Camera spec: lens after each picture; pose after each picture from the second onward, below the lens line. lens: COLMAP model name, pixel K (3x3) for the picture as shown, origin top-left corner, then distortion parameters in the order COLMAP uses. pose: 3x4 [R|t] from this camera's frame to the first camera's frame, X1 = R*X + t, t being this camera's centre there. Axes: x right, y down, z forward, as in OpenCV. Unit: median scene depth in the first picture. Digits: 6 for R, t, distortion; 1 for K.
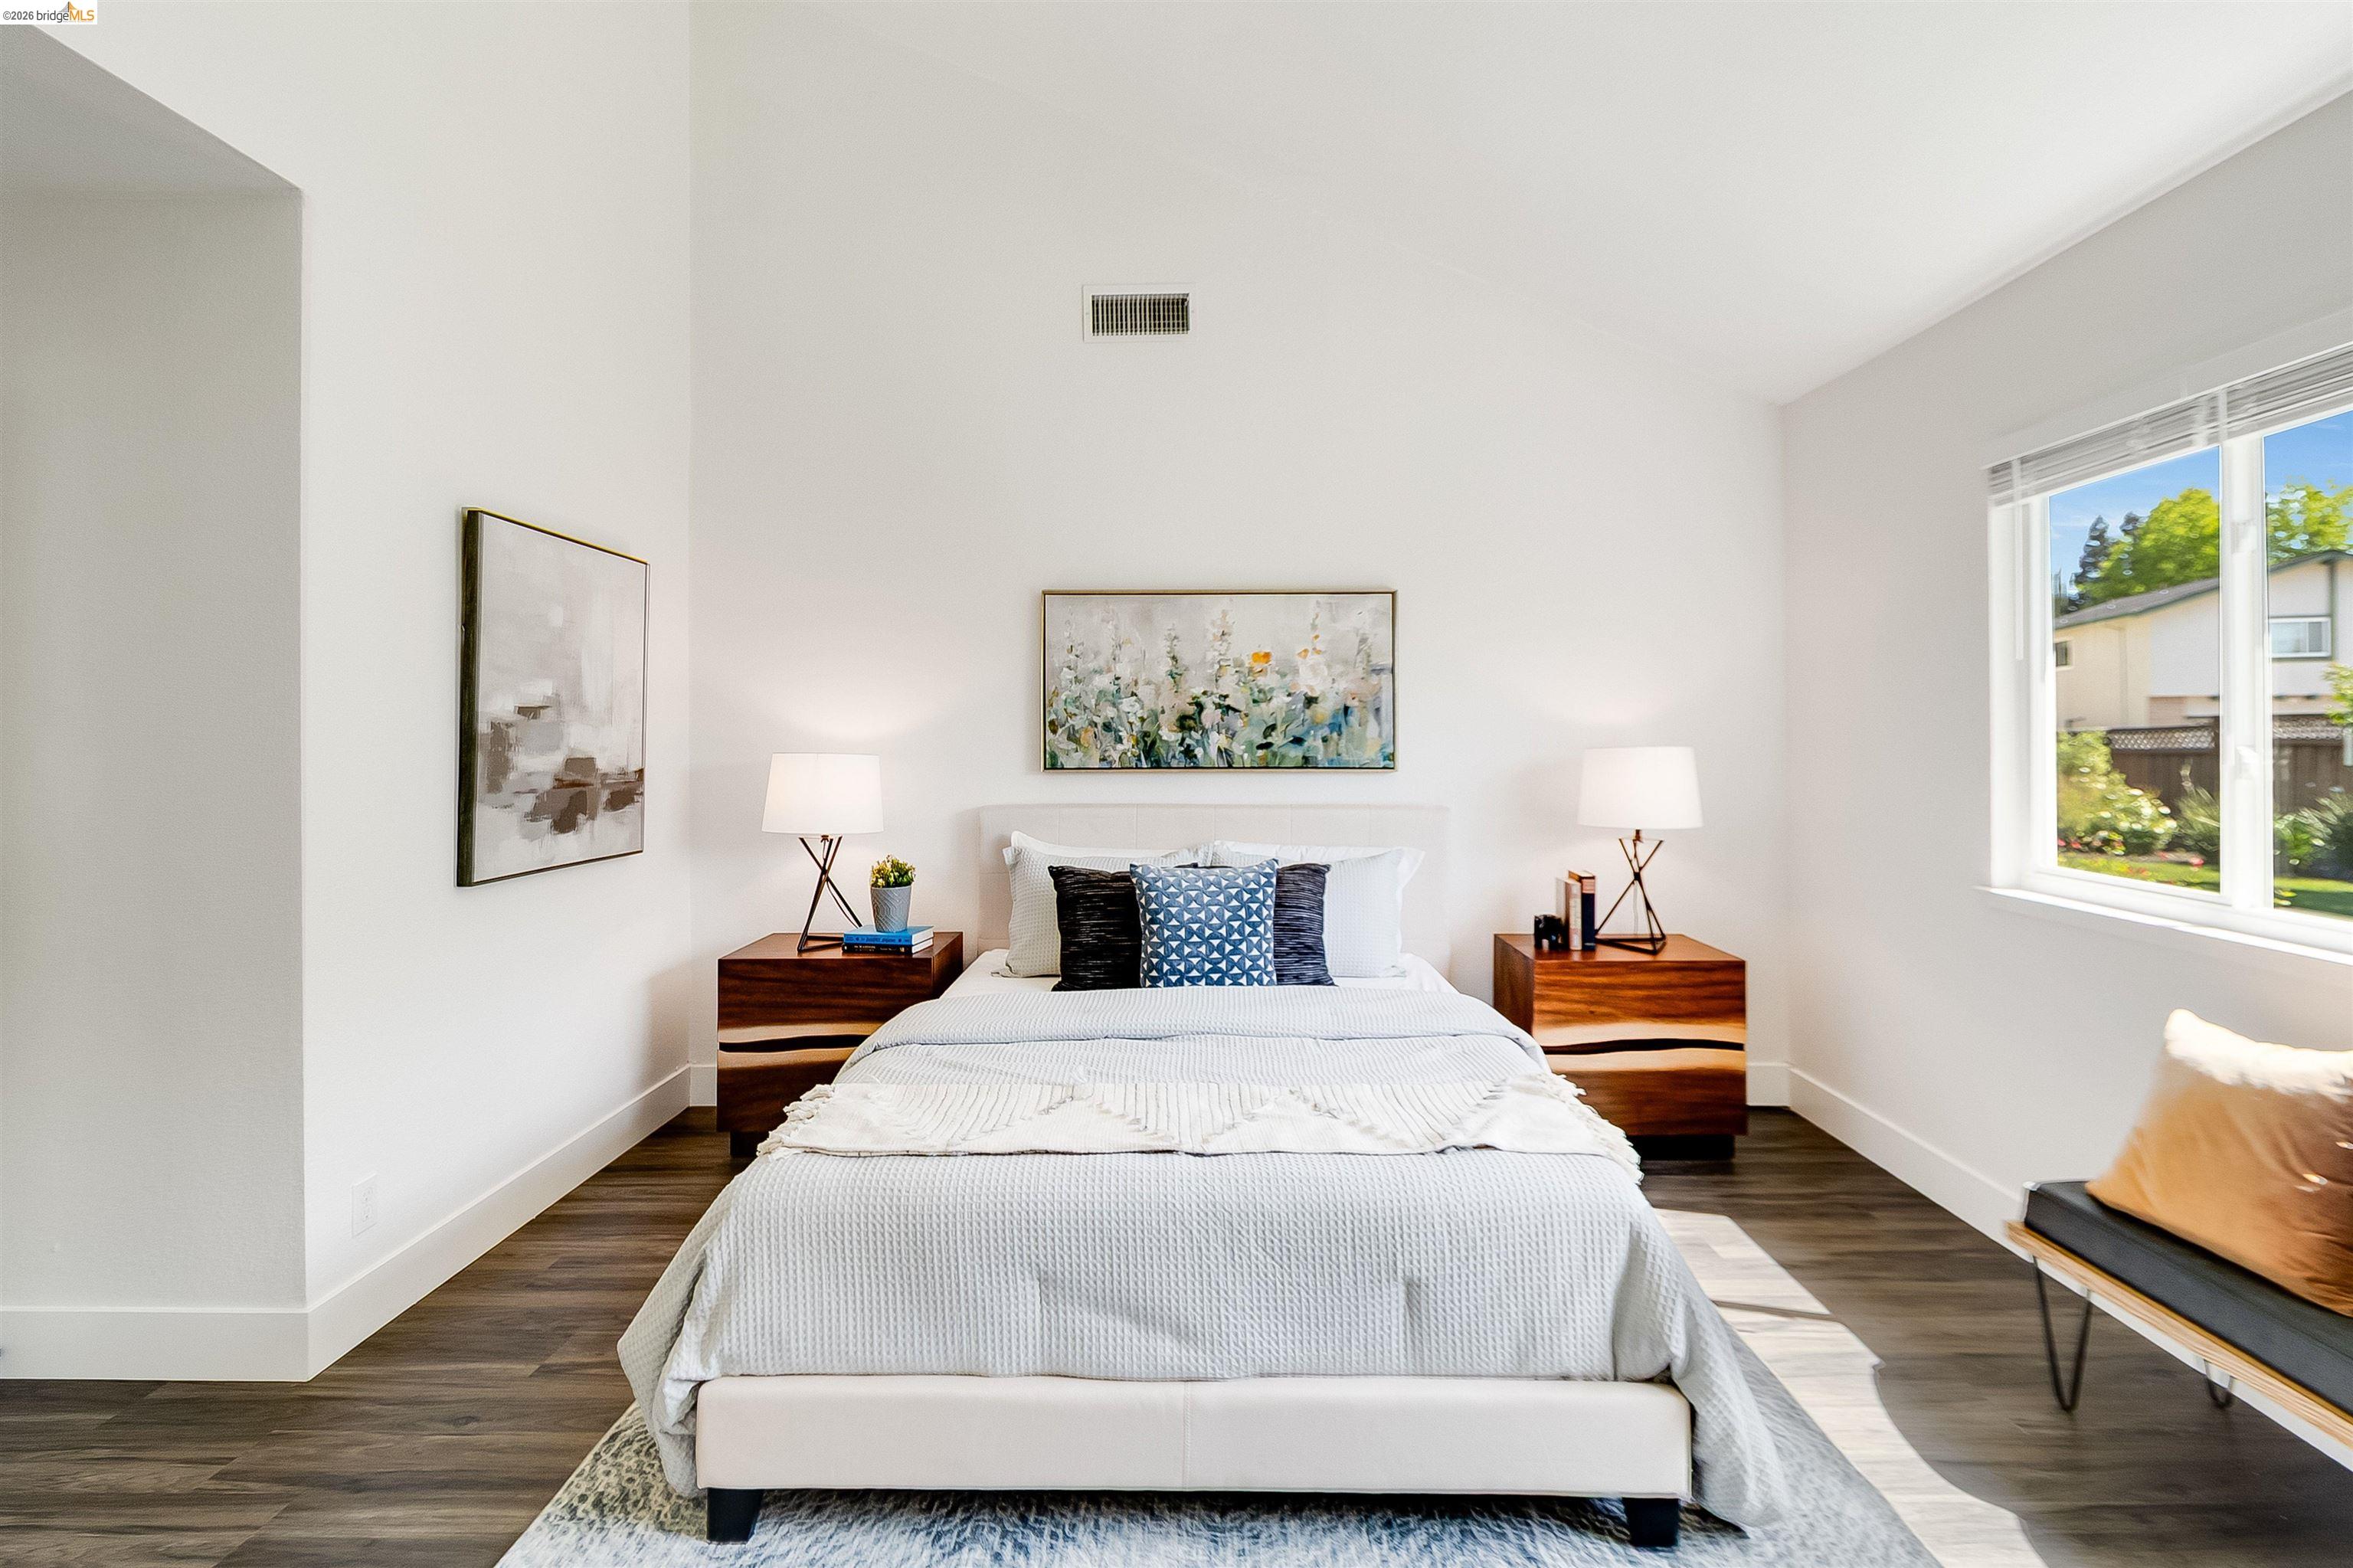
lens RADIAL K [[1101.2, 0, 1177.2], [0, 1101.2, 740.4], [0, 0, 1]] dist [-0.004981, -0.003242]
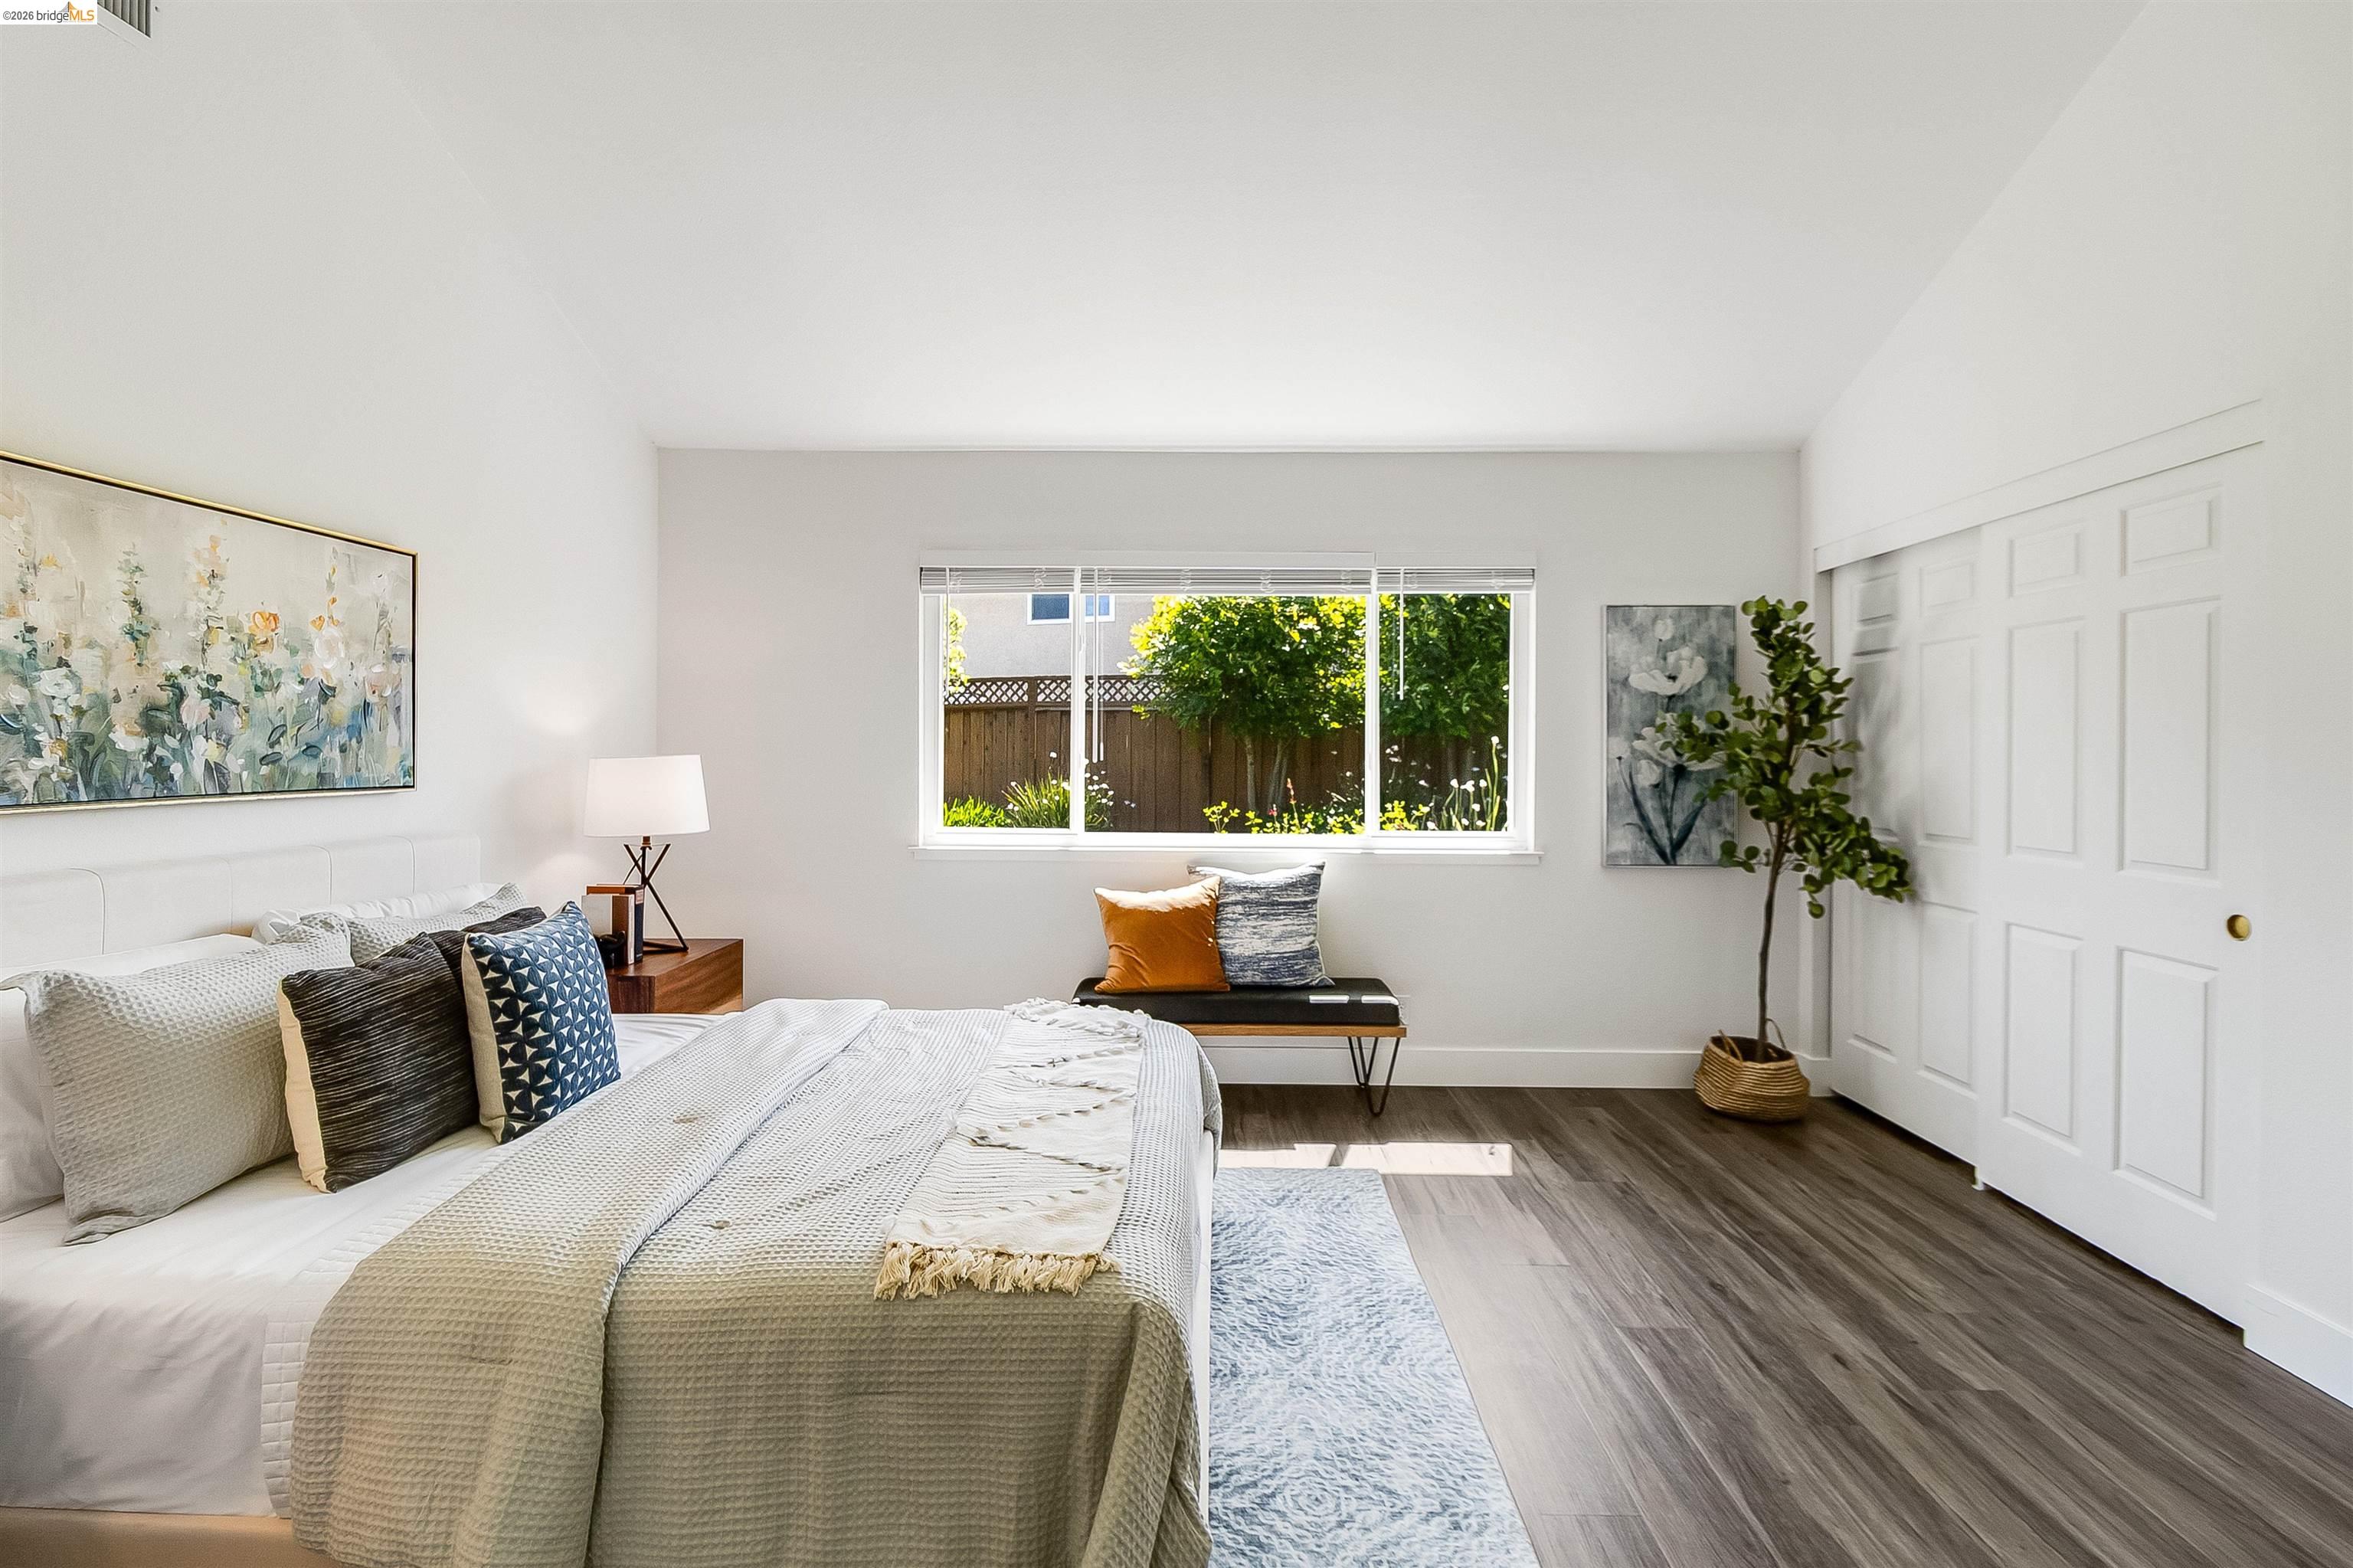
lens RADIAL K [[1101.2, 0, 1200.7], [0, 1101.2, 752.1], [0, 0, 1]] dist [-0.004981, -0.003242]
pose [[-0.000542, -0.003495, 0.999994, -0.564116], [0.002735, 0.999990, 0.003497, 0.000534], [-0.999996, 0.002737, -0.000532, 0.454069]]
